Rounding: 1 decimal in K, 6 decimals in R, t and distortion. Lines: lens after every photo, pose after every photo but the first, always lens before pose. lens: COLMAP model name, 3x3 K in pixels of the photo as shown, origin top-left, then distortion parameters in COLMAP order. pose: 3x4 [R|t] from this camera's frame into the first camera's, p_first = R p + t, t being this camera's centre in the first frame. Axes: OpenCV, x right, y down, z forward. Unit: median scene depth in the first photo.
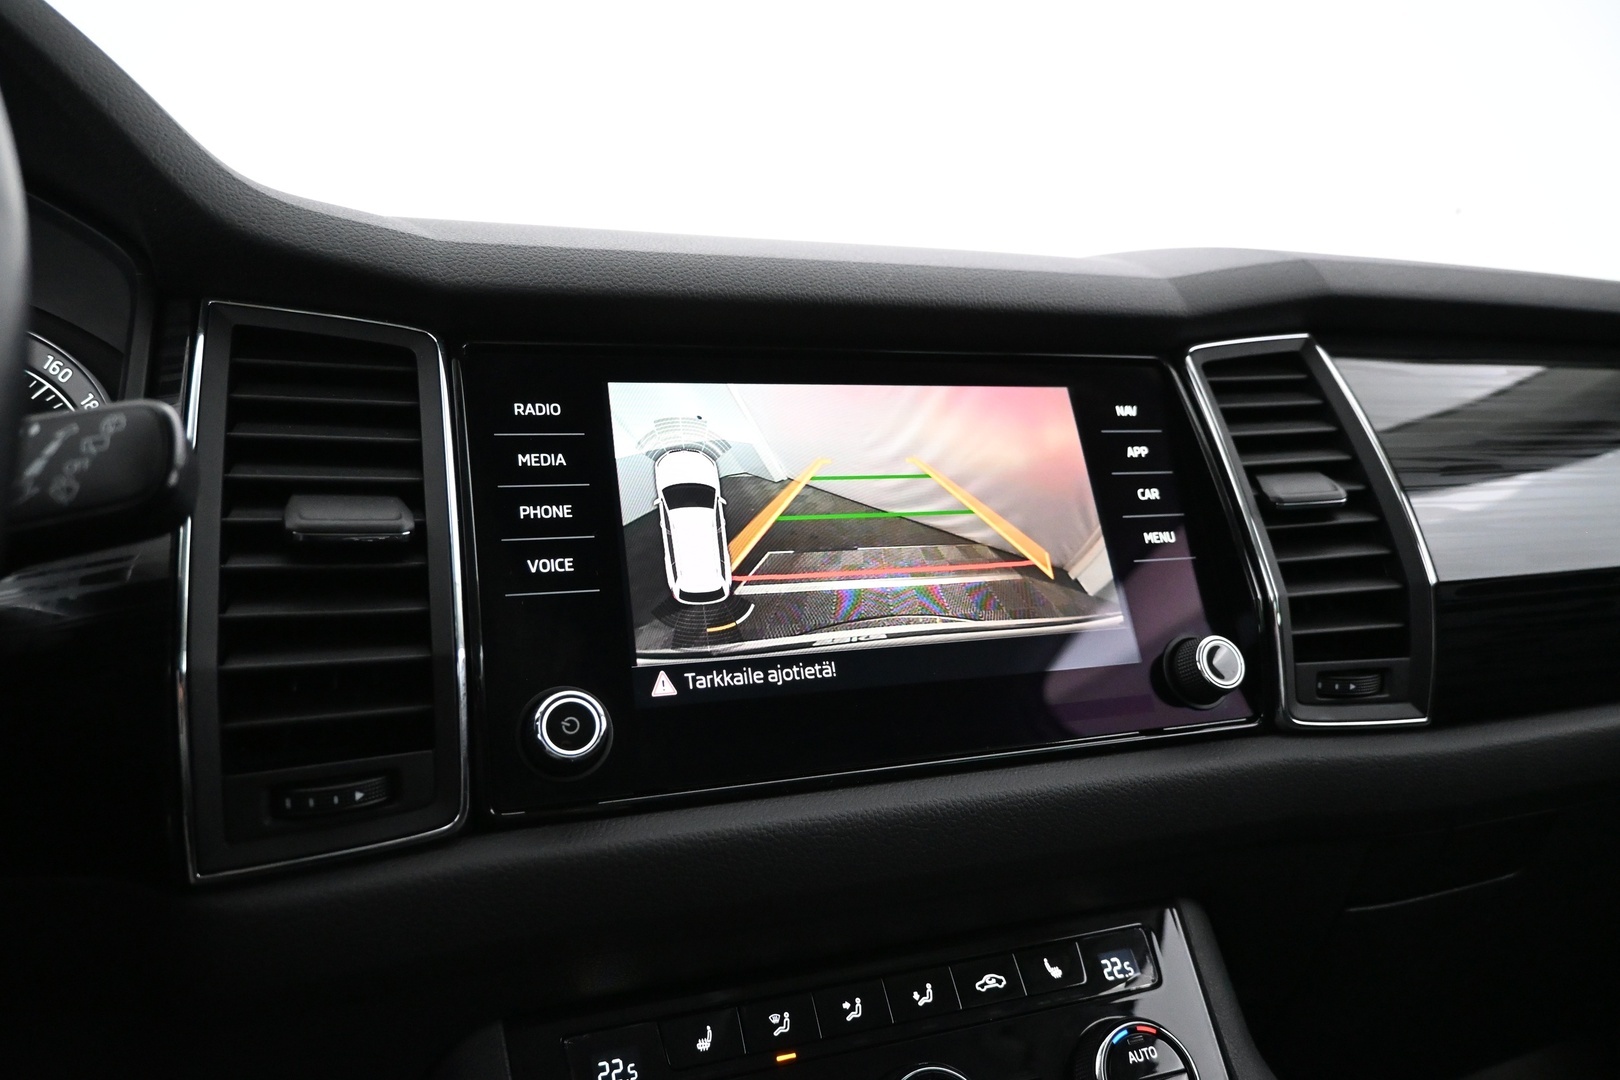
lens RADIAL K [[1093.6, 0, 806.4], [0, 1093.6, 532.3], [0, 0, 1]] dist [-0.001349, -0.000970]
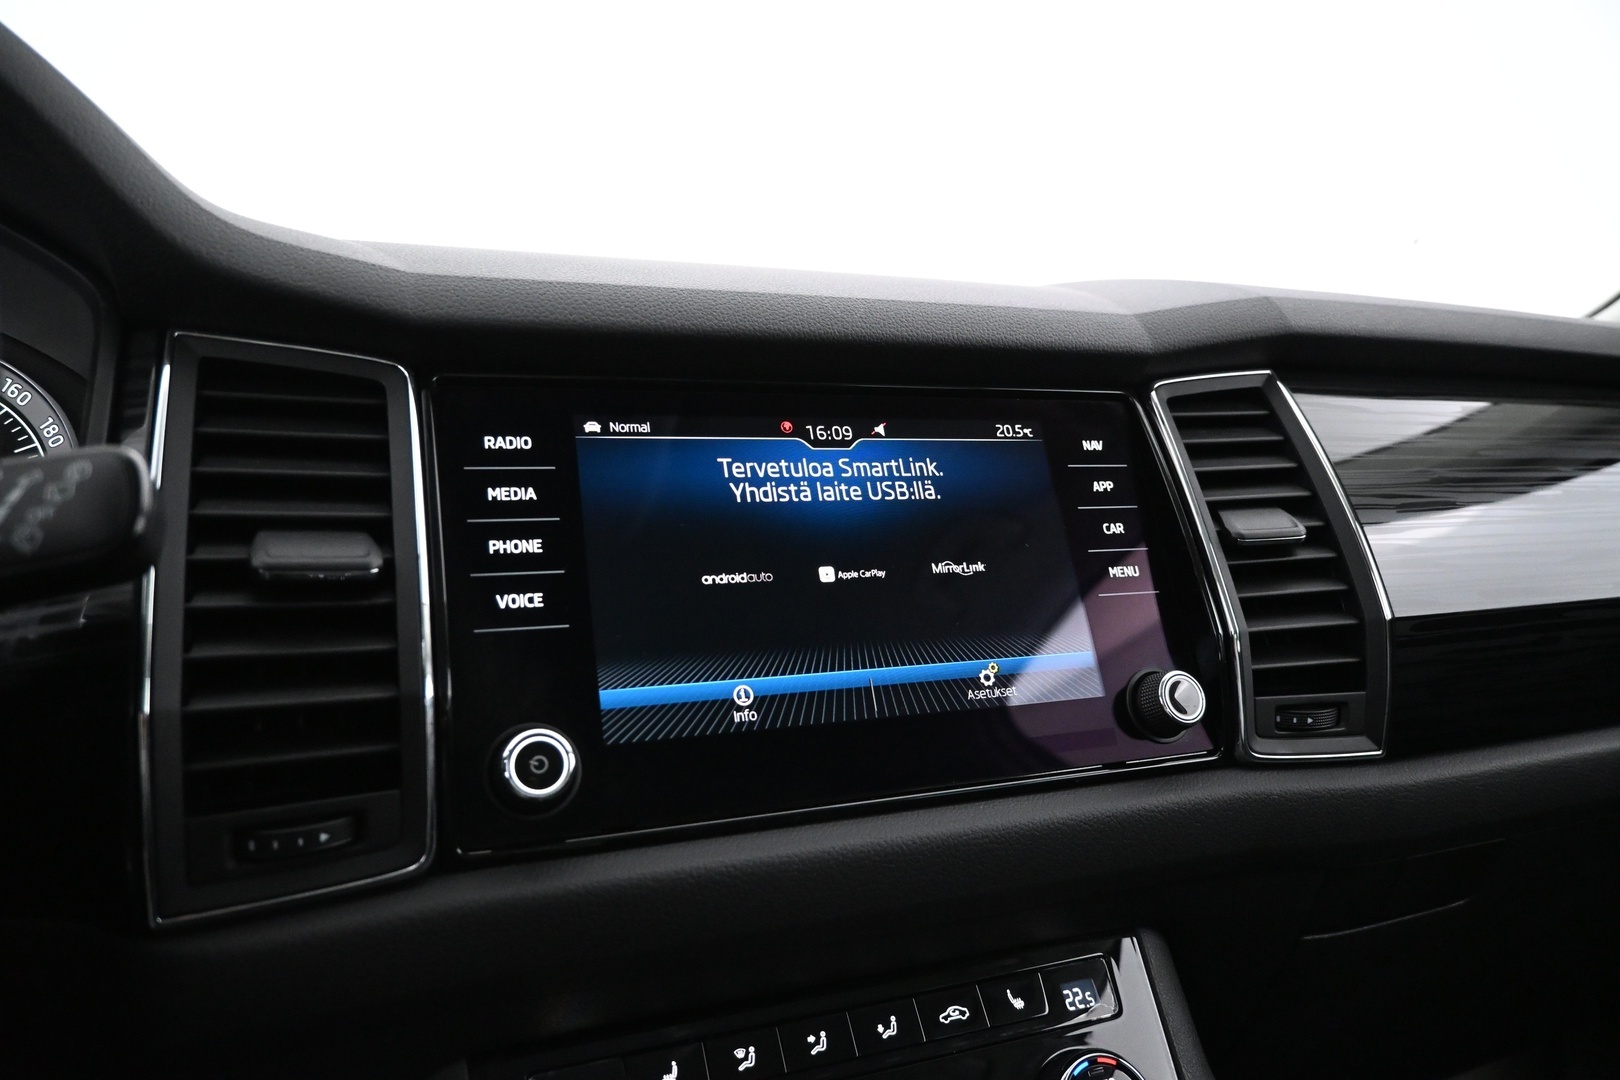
lens RADIAL K [[1093.6, 0, 806.6], [0, 1093.6, 532.7], [0, 0, 1]] dist [-0.001349, -0.000970]
pose [[0.999466, 0.010048, 0.031104, -0.003753], [-0.009983, 0.999948, -0.002250, -0.030877], [-0.031125, 0.001938, 0.999514, -0.005806]]
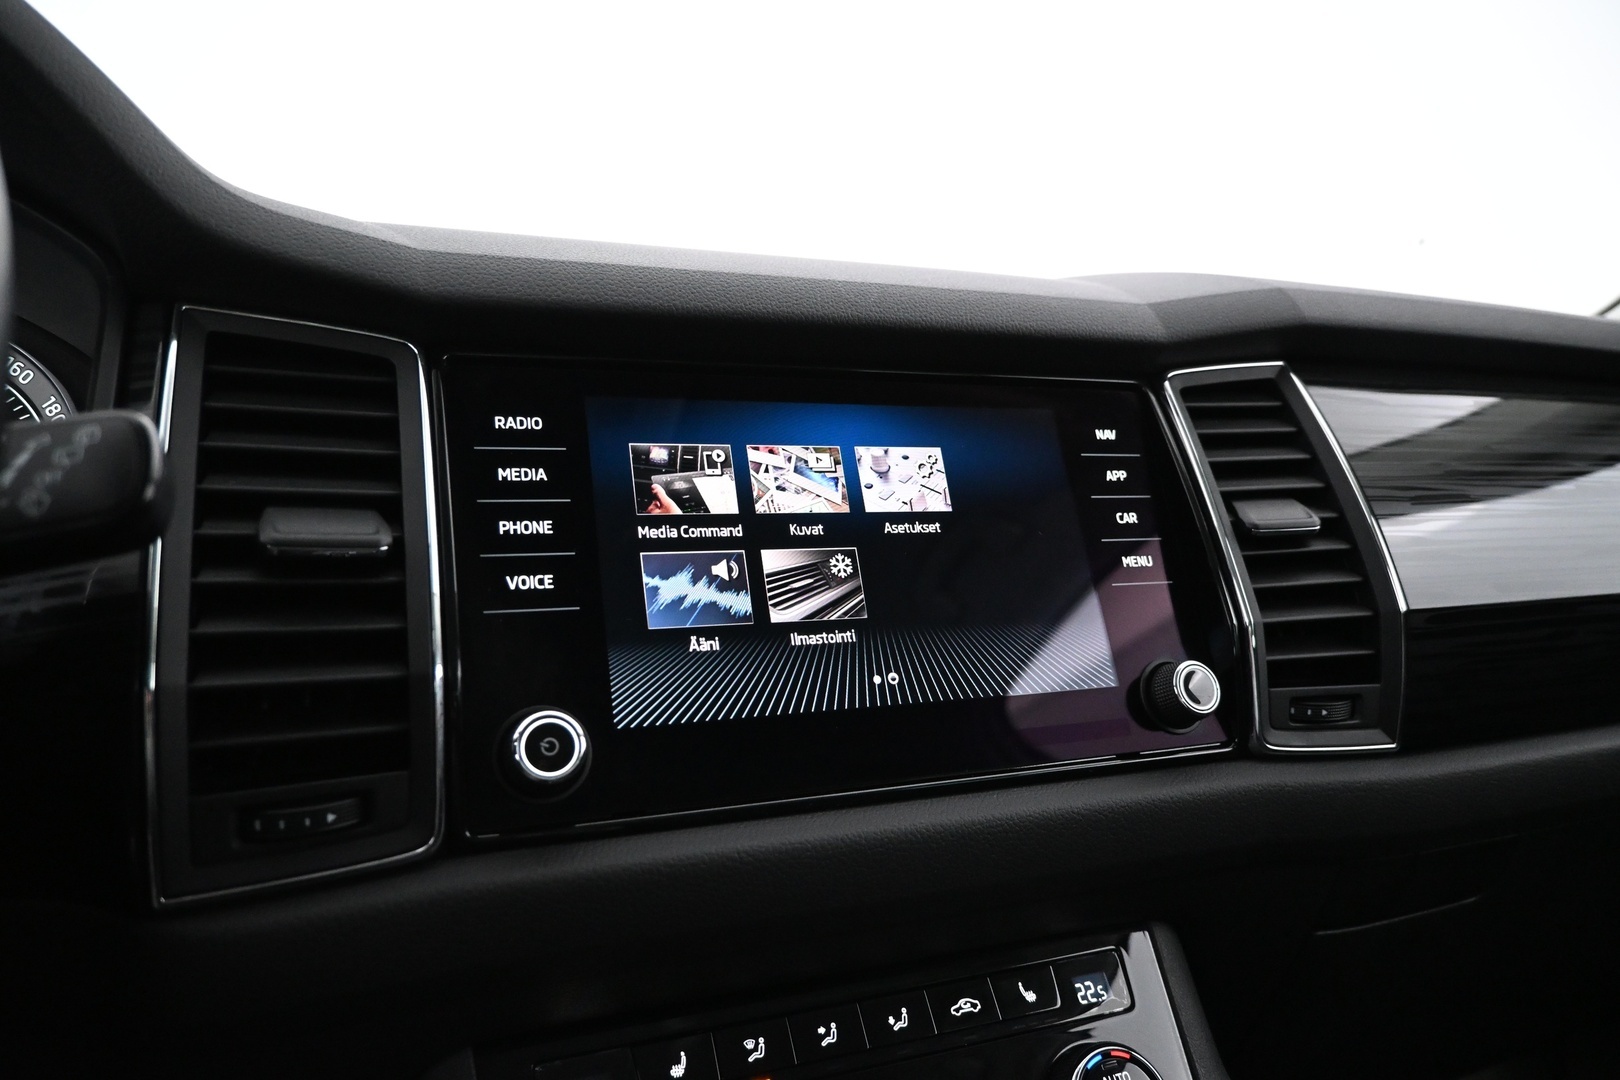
lens RADIAL K [[1093.6, 0, 806.6], [0, 1093.6, 532.6], [0, 0, 1]] dist [-0.001349, -0.000970]
pose [[0.999224, 0.017000, 0.035531, -0.020126], [-0.016731, 0.999829, -0.007860, -0.010294], [-0.035659, 0.007260, 0.999338, 0.007213]]
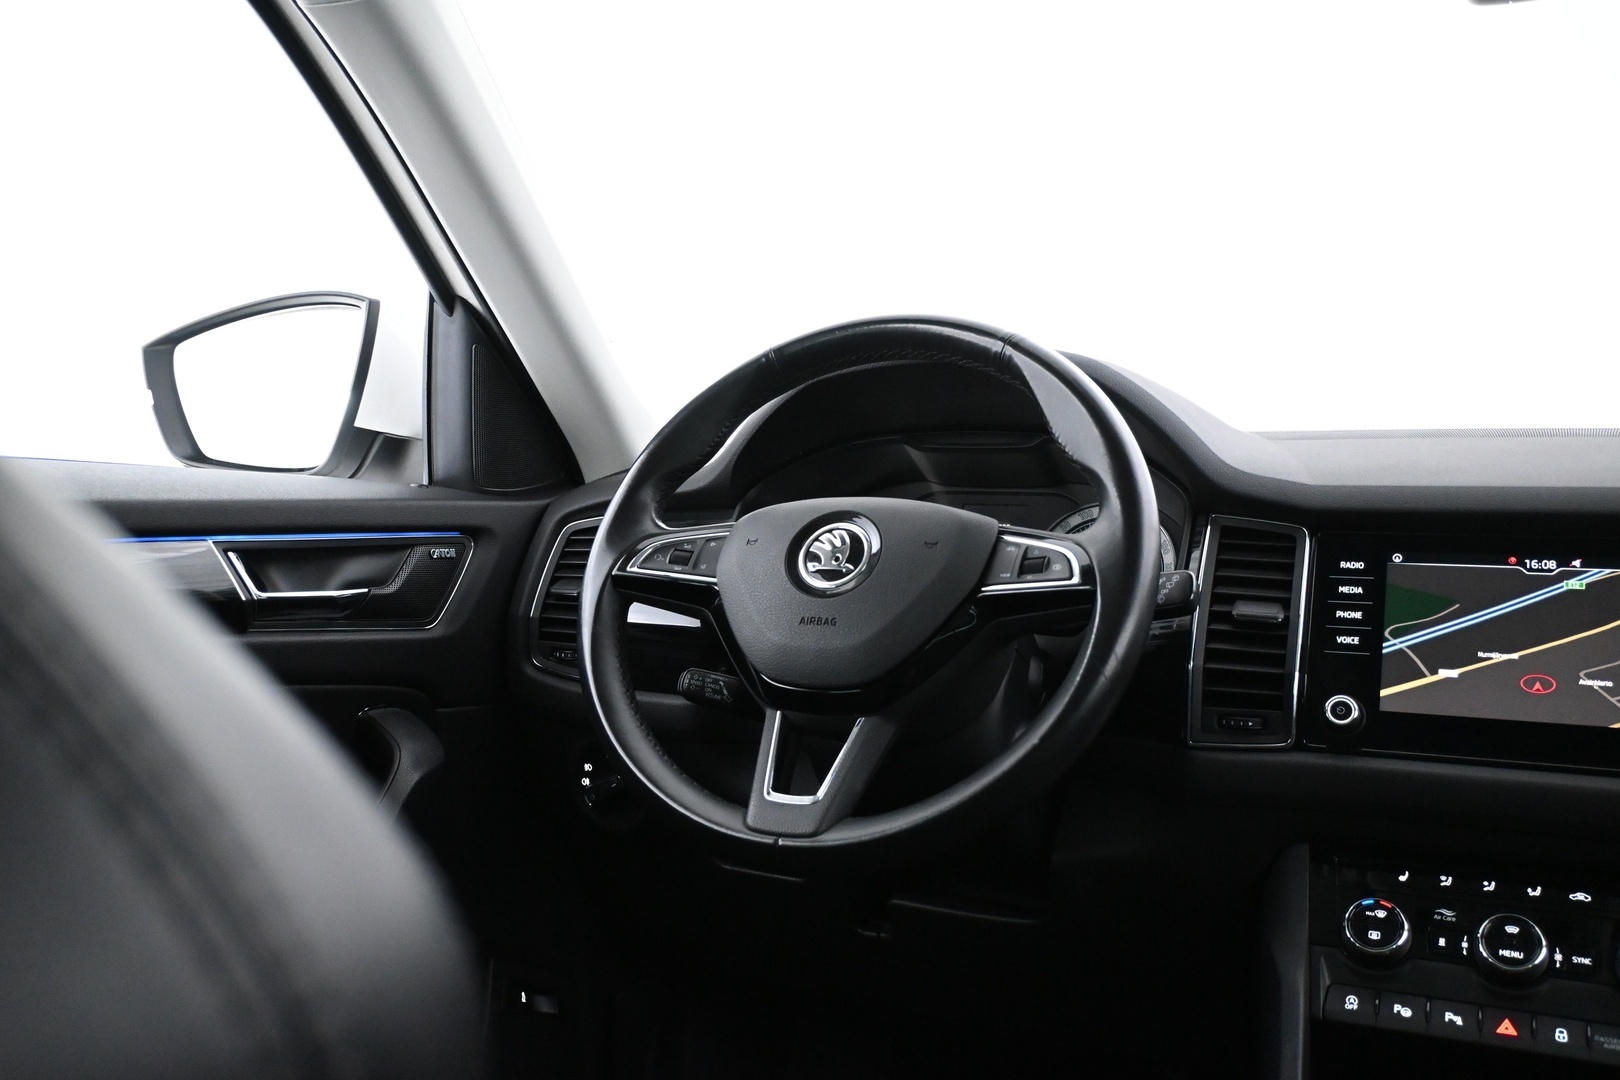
lens RADIAL K [[1447.7, 0, 818.2], [0, 1447.7, 531.0], [0, 0, 1]] dist [-0.008449, -0.005726]
pose [[0.700630, 0.042190, -0.712276, 1.006760], [-0.071938, 0.997341, -0.011687, -0.071984], [0.709889, 0.059428, 0.701802, -1.669614]]
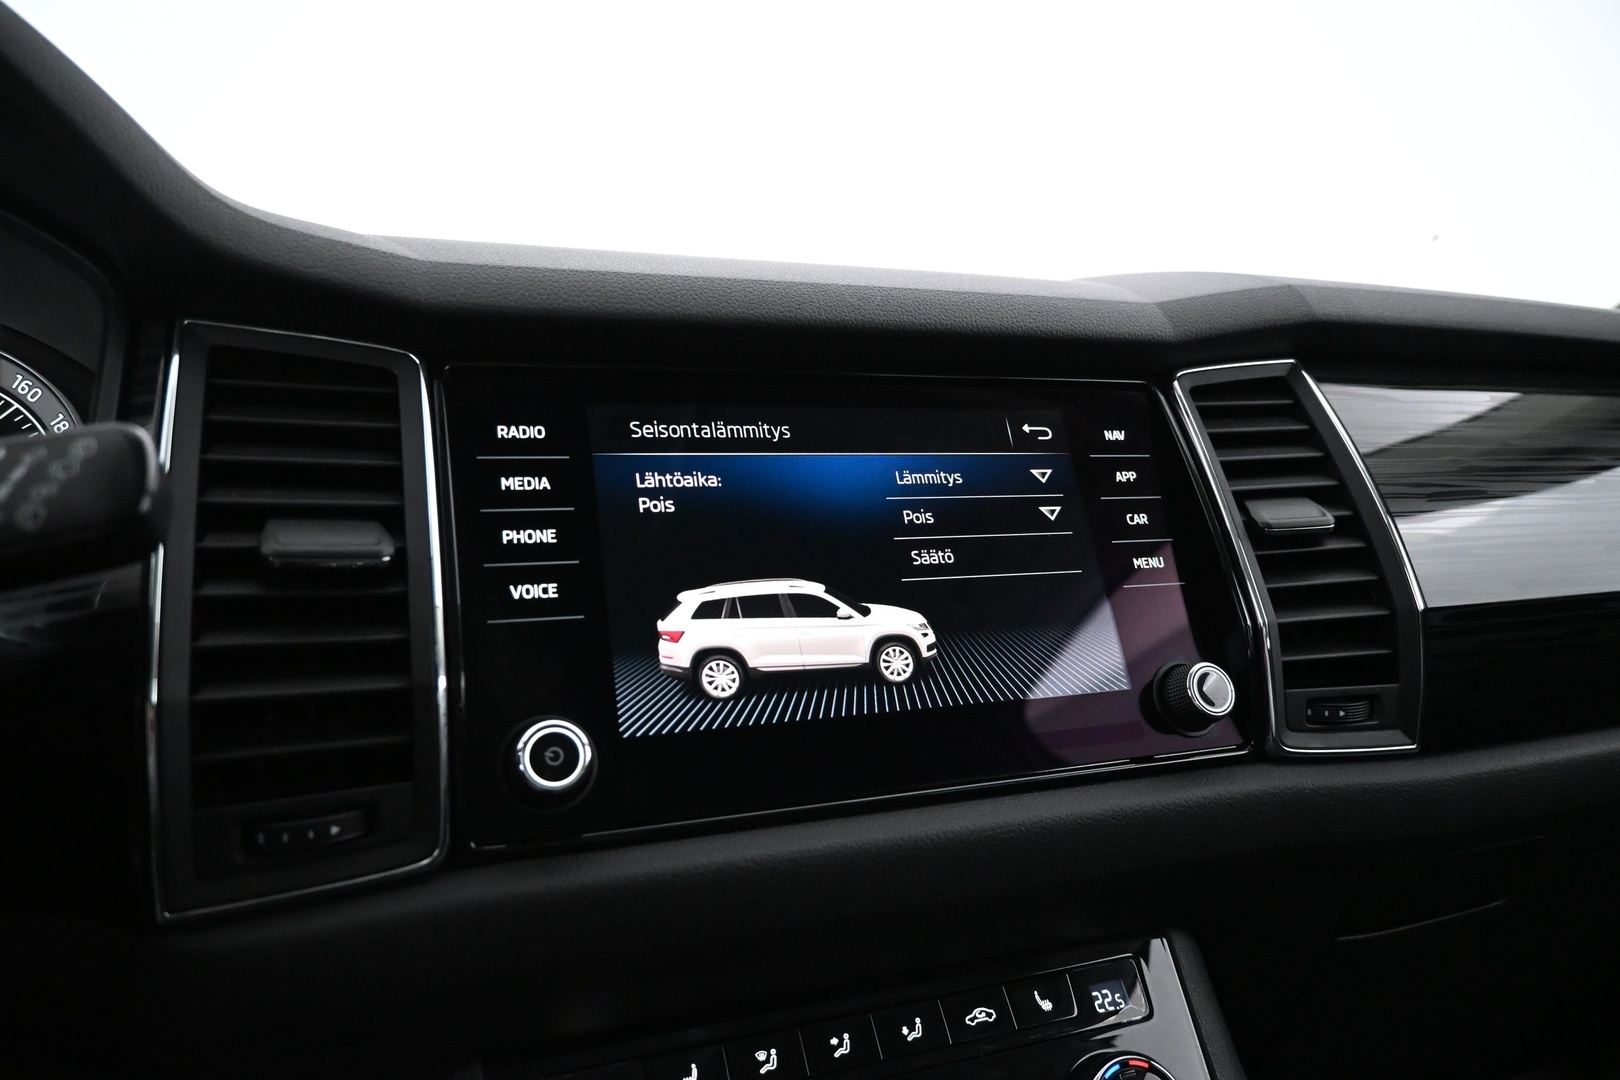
lens RADIAL K [[1093.6, 0, 806.9], [0, 1093.6, 532.9], [0, 0, 1]] dist [-0.001349, -0.000970]
pose [[0.999803, 0.002532, 0.019691, -0.008450], [-0.002200, 0.999855, -0.016860, -0.005906], [-0.019731, 0.016814, 0.999664, 0.014417]]
